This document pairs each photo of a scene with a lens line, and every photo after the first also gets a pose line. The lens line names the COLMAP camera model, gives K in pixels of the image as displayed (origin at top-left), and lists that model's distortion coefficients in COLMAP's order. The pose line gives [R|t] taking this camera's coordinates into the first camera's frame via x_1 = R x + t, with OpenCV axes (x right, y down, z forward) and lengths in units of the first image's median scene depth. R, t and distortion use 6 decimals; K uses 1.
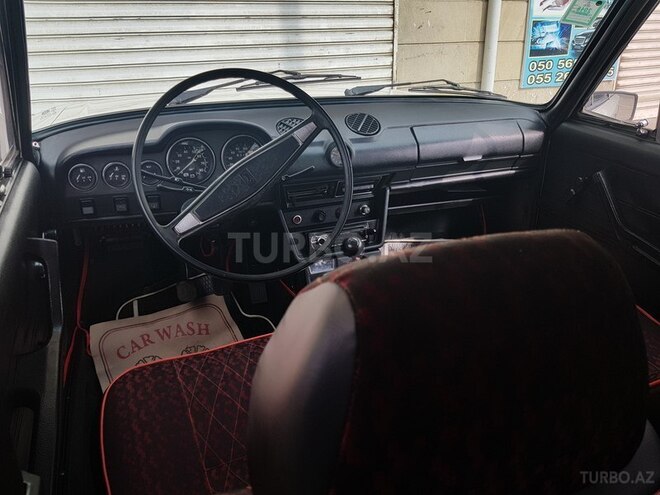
lens RADIAL K [[525.0, 0, 330.0], [0, 525.0, 247.5], [0, 0, 1]] dist [0.030738, -0.010419]
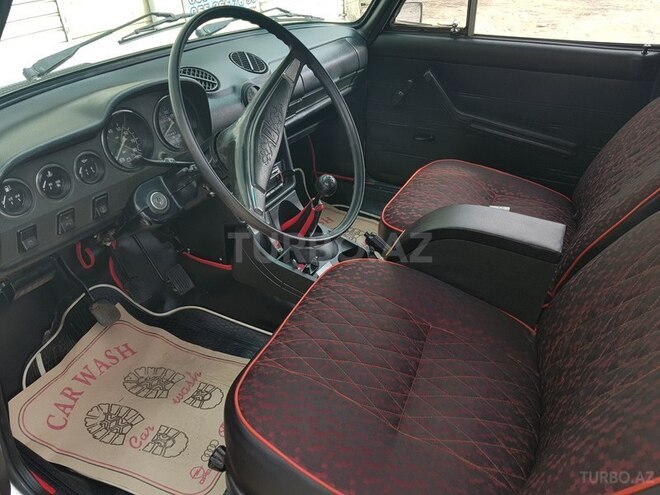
lens RADIAL K [[525.0, 0, 330.0], [0, 525.0, 247.5], [0, 0, 1]] dist [0.030738, -0.010419]
pose [[0.763089, -0.355565, 0.539693, -0.404152], [0.301025, 0.934489, 0.190039, -0.058667], [-0.571908, 0.017444, 0.820132, 0.147696]]
